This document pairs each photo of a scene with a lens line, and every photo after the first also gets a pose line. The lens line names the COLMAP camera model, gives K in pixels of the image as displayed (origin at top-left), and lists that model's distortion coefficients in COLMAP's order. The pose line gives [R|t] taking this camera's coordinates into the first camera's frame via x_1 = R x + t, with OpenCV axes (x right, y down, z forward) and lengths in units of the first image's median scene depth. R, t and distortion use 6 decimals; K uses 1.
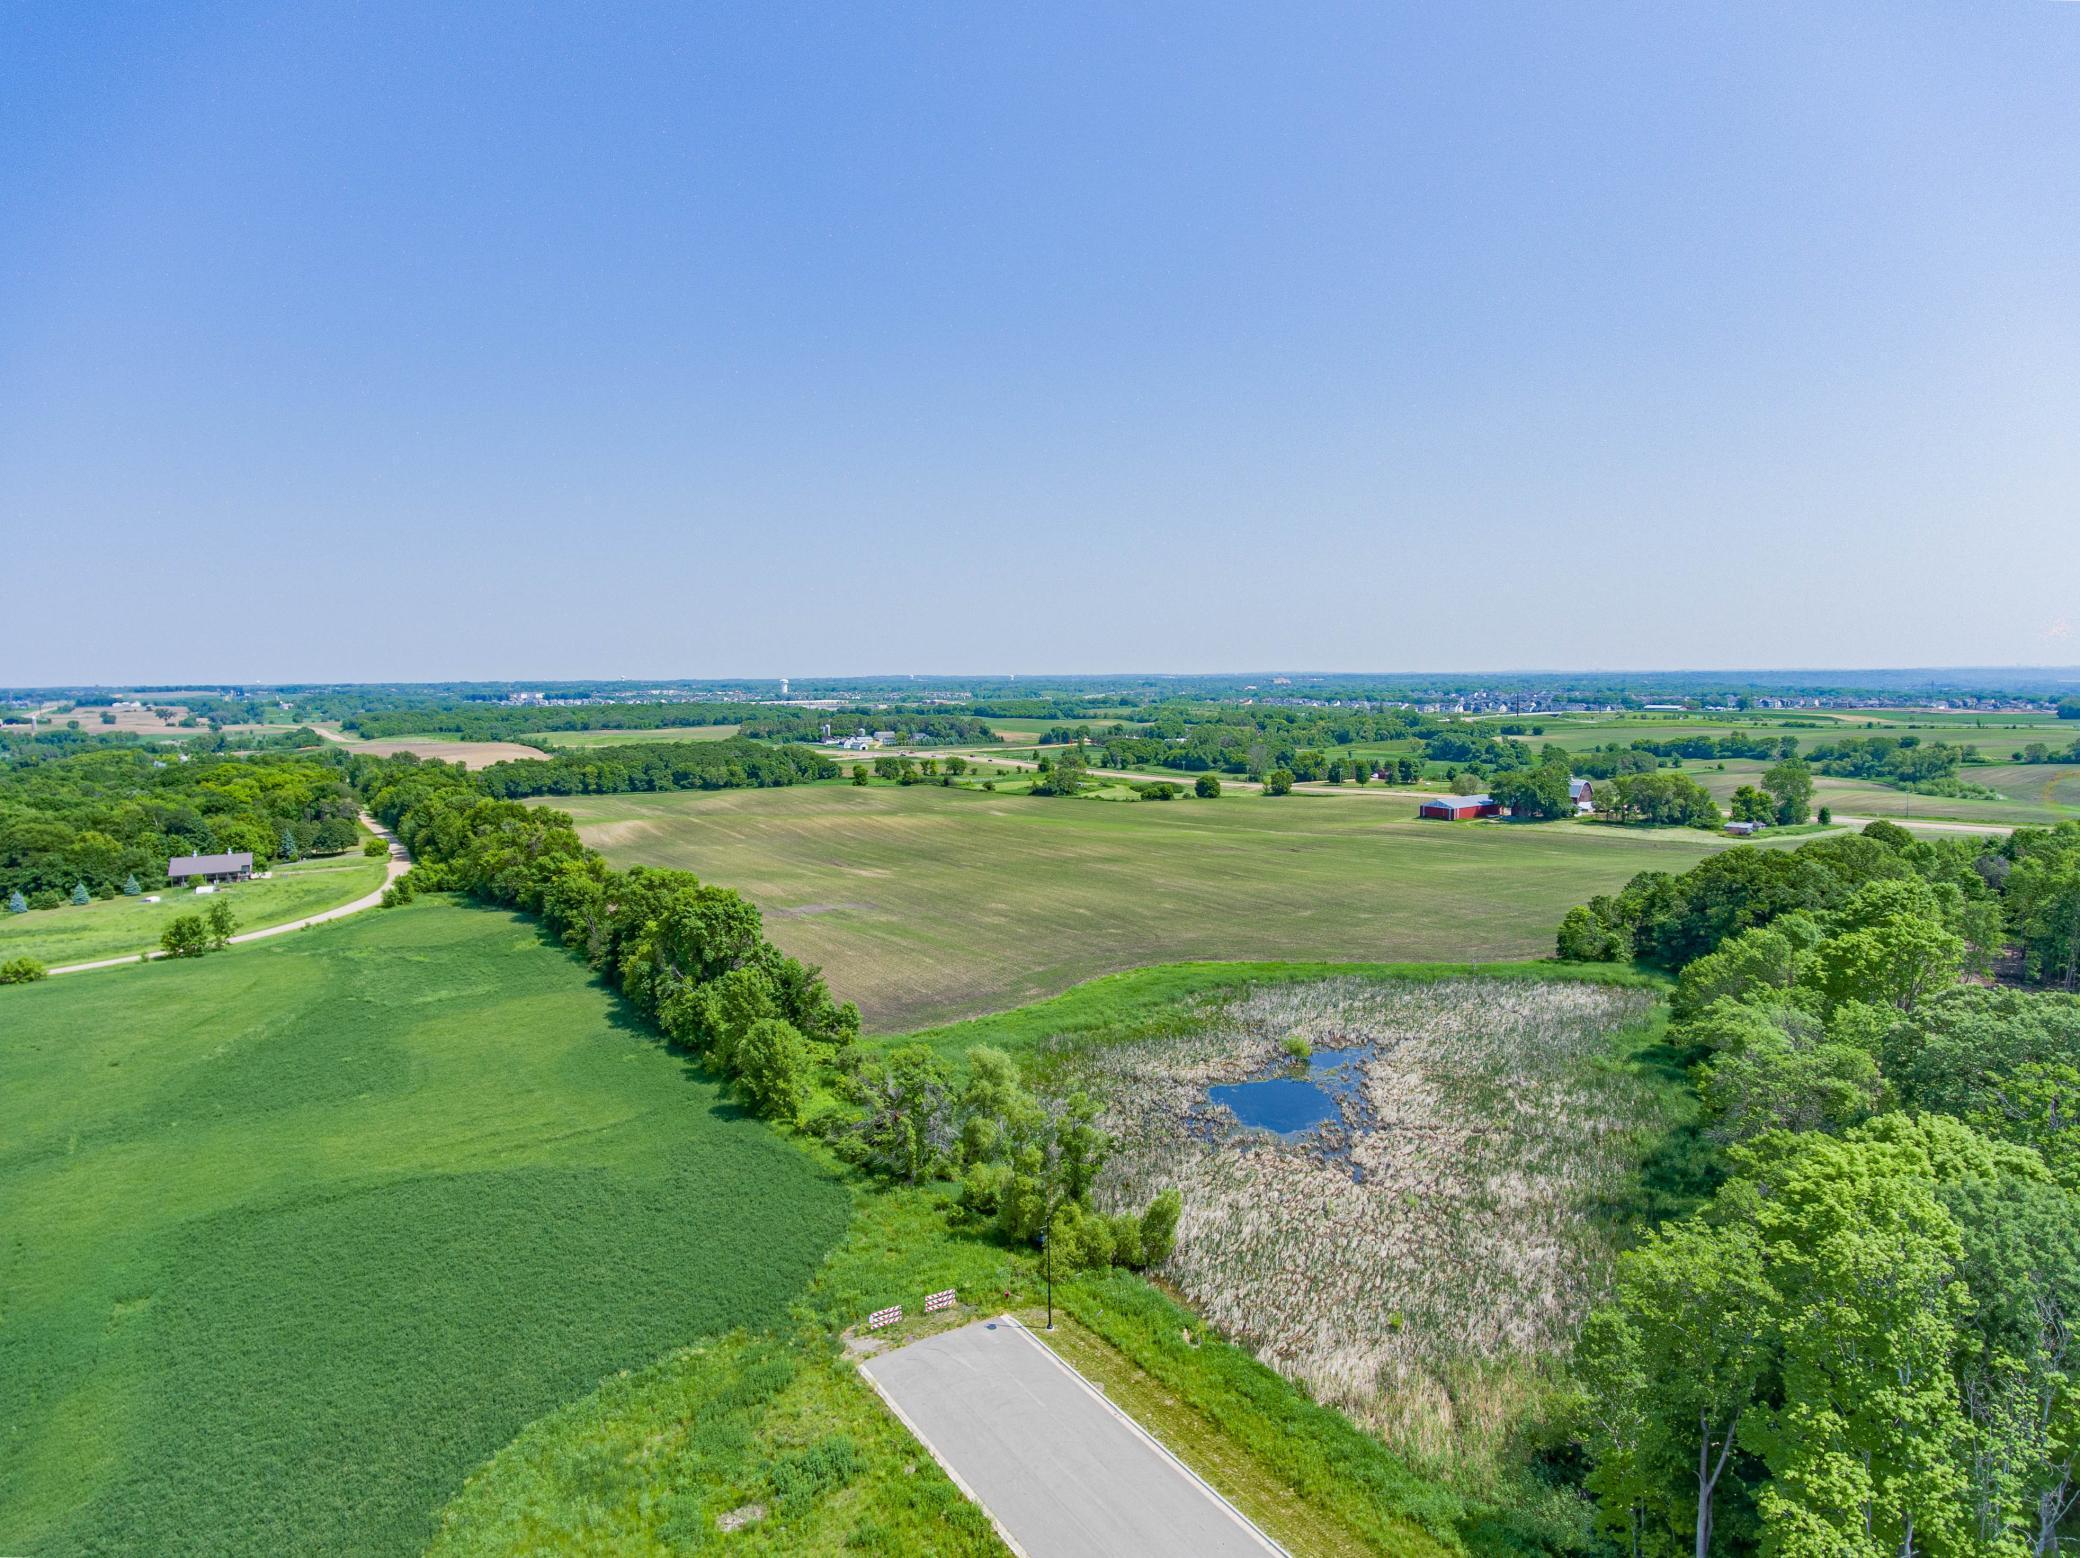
lens RADIAL K [[1242.9, 0, 1046.6], [0, 1242.9, 780.3], [0, 0, 1]] dist [-0.004198, 0.000536]
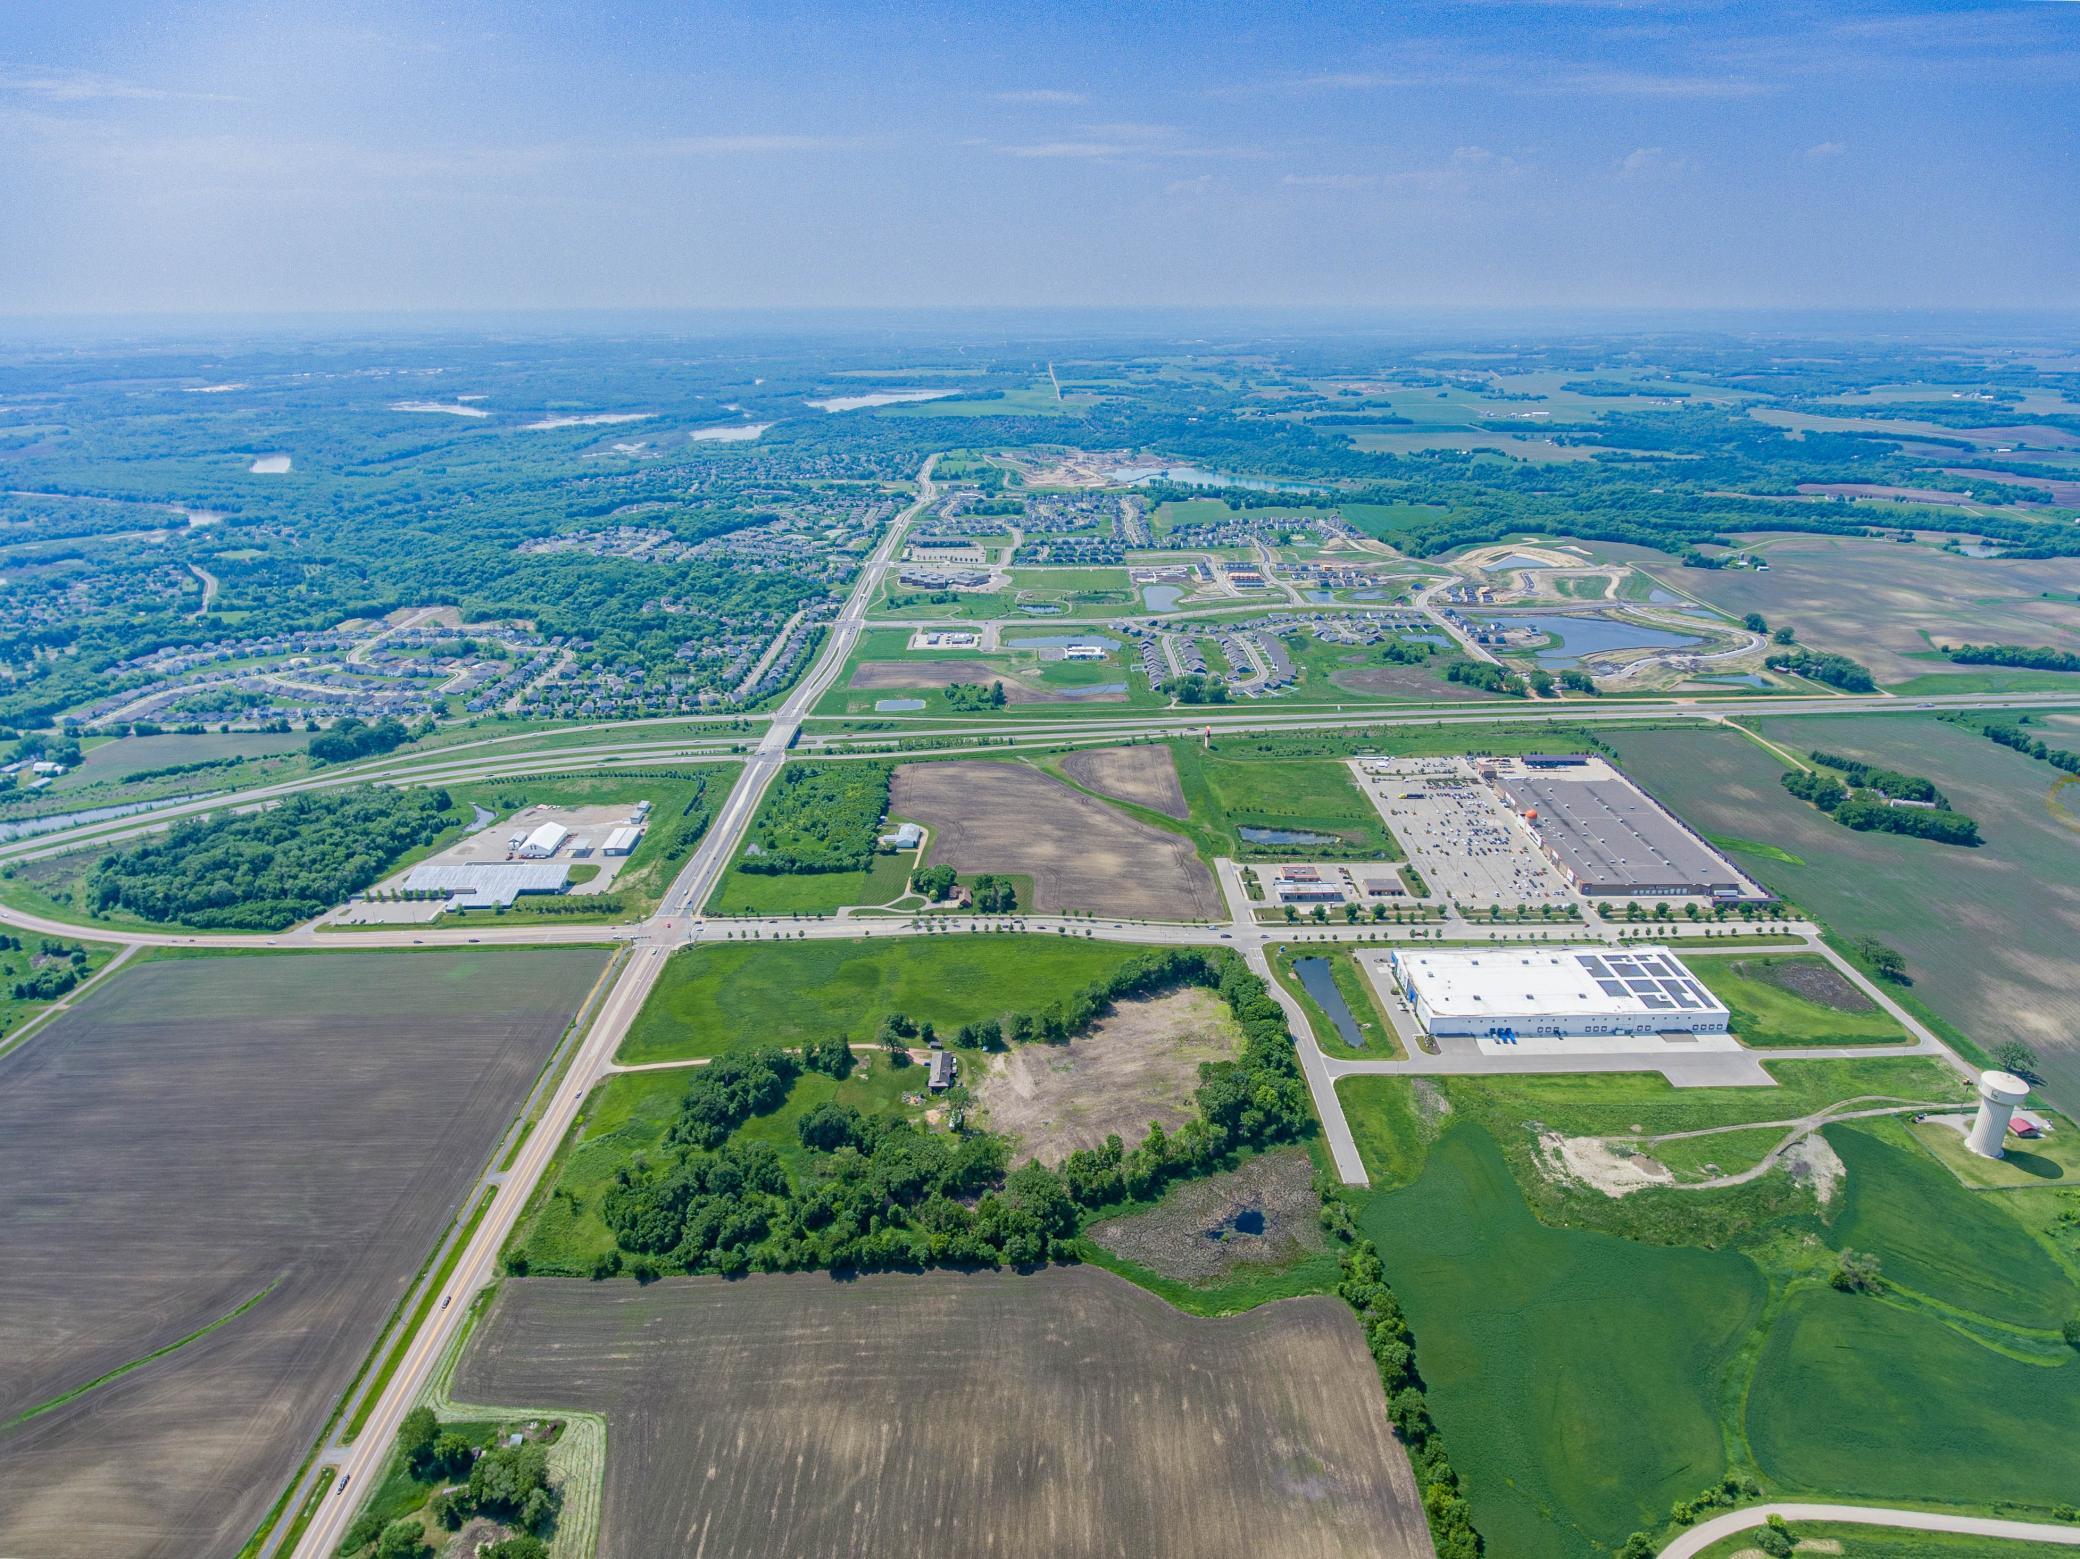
lens RADIAL K [[1242.9, 0, 1046.6], [0, 1242.9, 780.8], [0, 0, 1]] dist [-0.004198, 0.000536]
pose [[-0.852562, -0.178514, 0.491193, -0.869106], [0.057793, 0.901890, 0.428083, -2.487030], [-0.519421, 0.393355, -0.758600, 3.362968]]
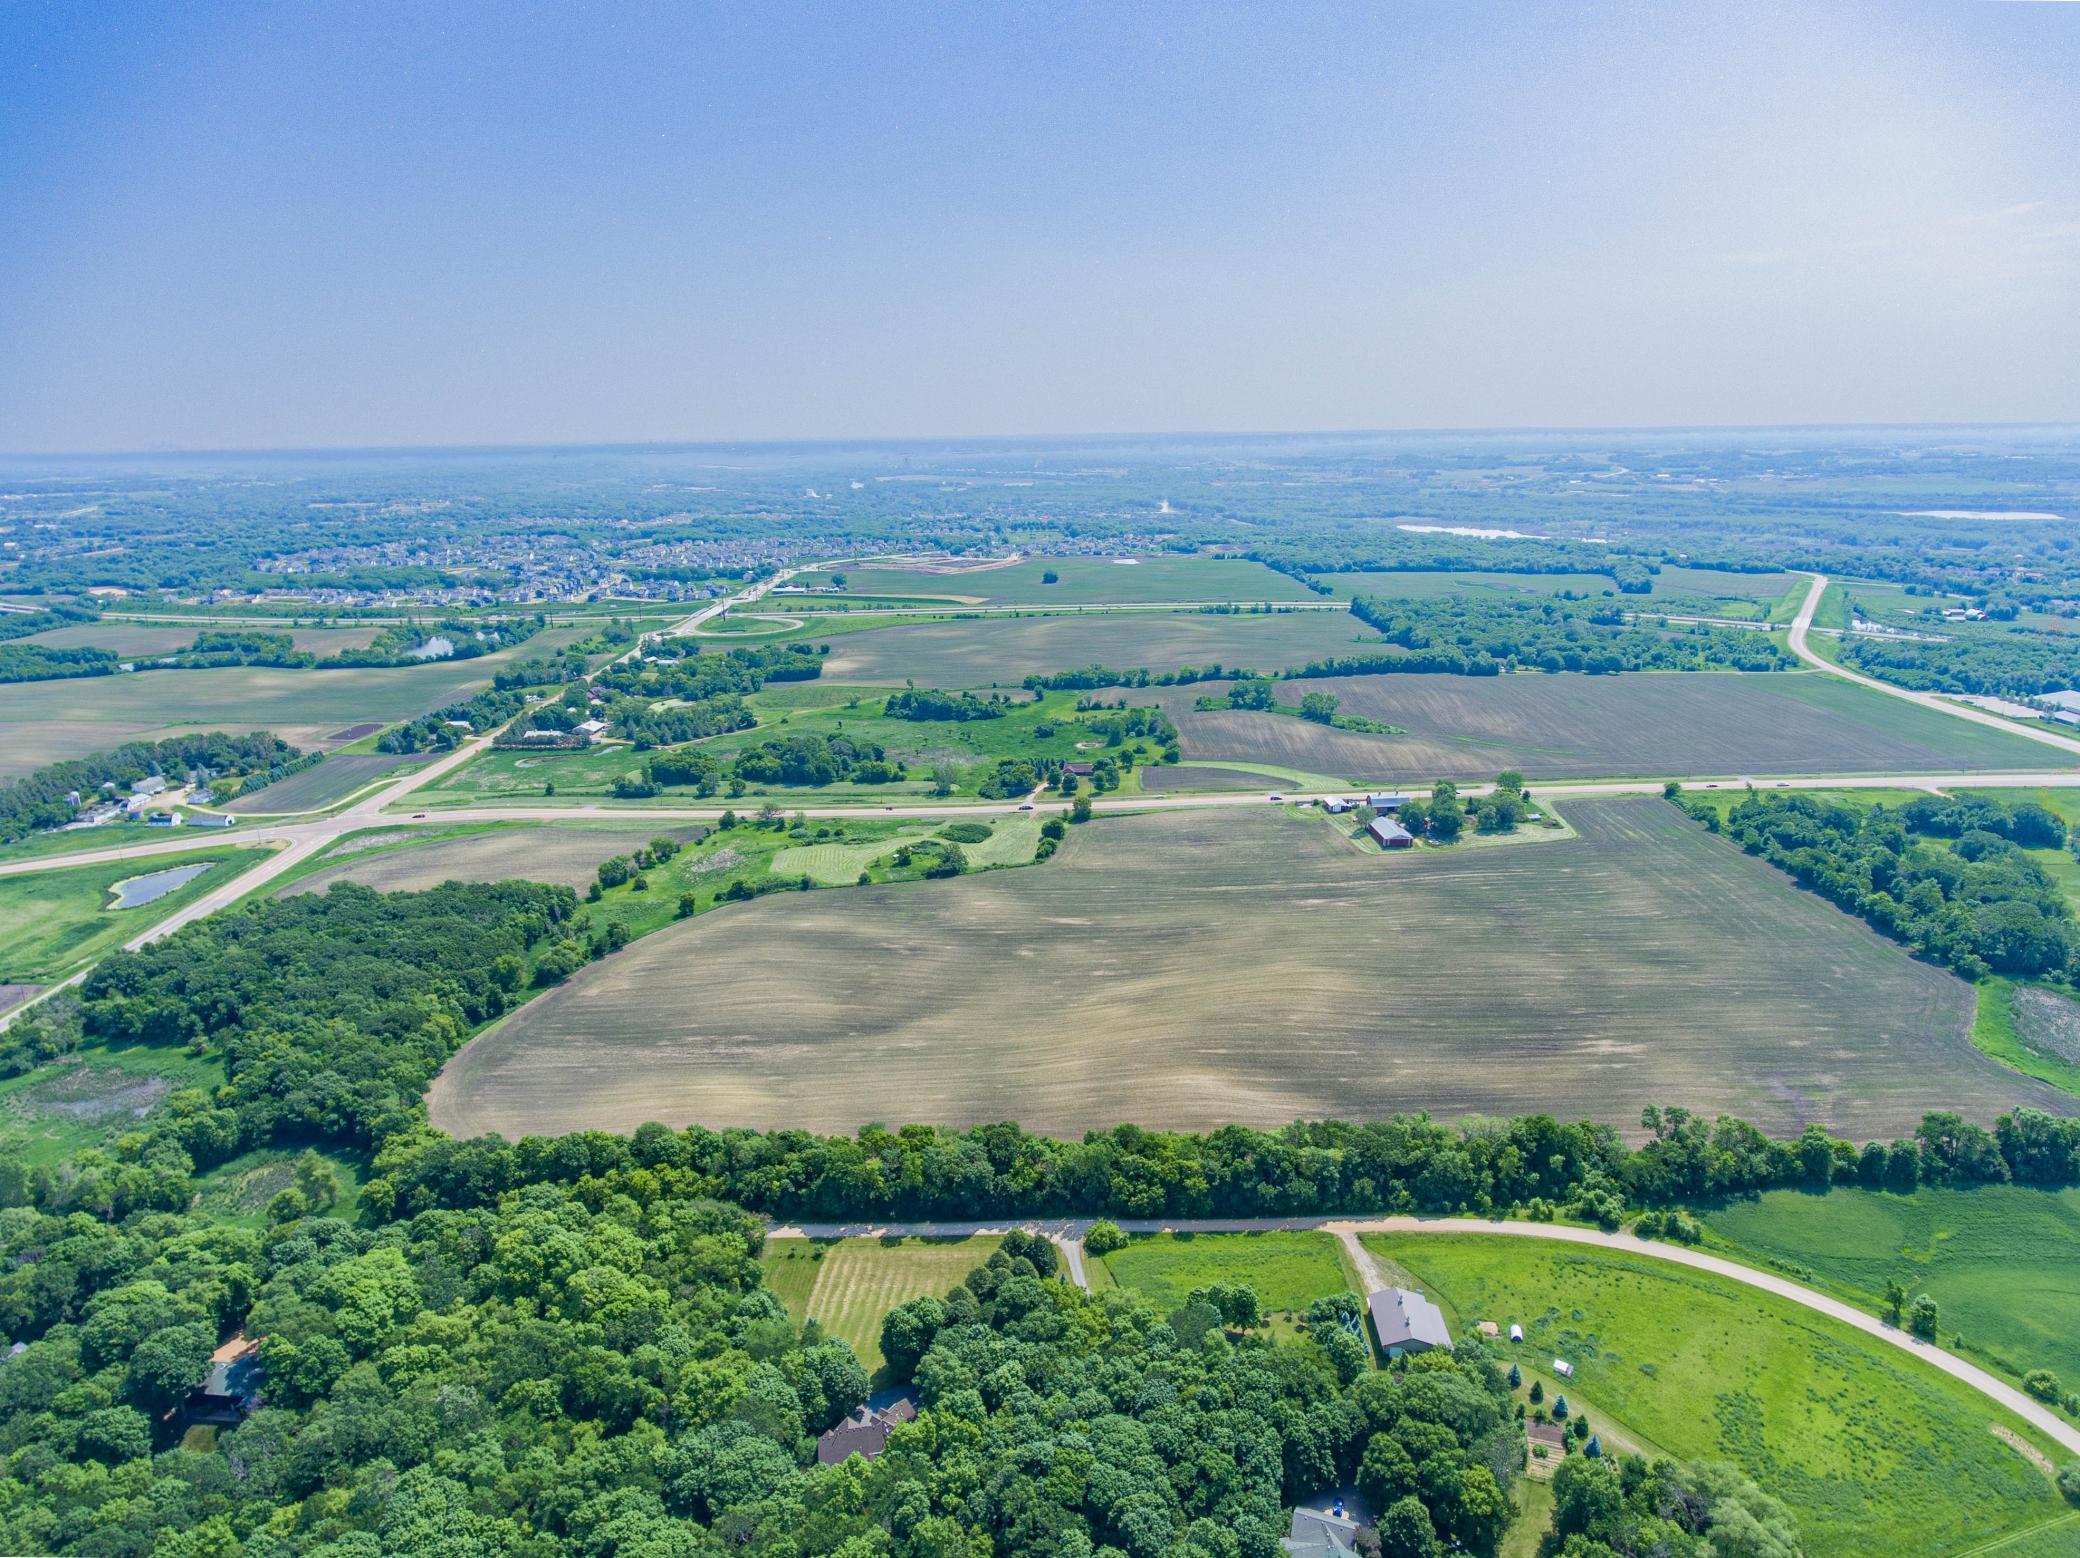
lens RADIAL K [[1232.5, 0, 1048.1], [0, 1232.5, 775.1], [0, 0, 1]] dist [-0.005293, 0.002208]
pose [[0.551319, -0.223786, 0.803720, -2.926385], [0.078307, 0.972981, 0.217200, -1.095961], [-0.830611, -0.056810, 0.553947, 1.468343]]
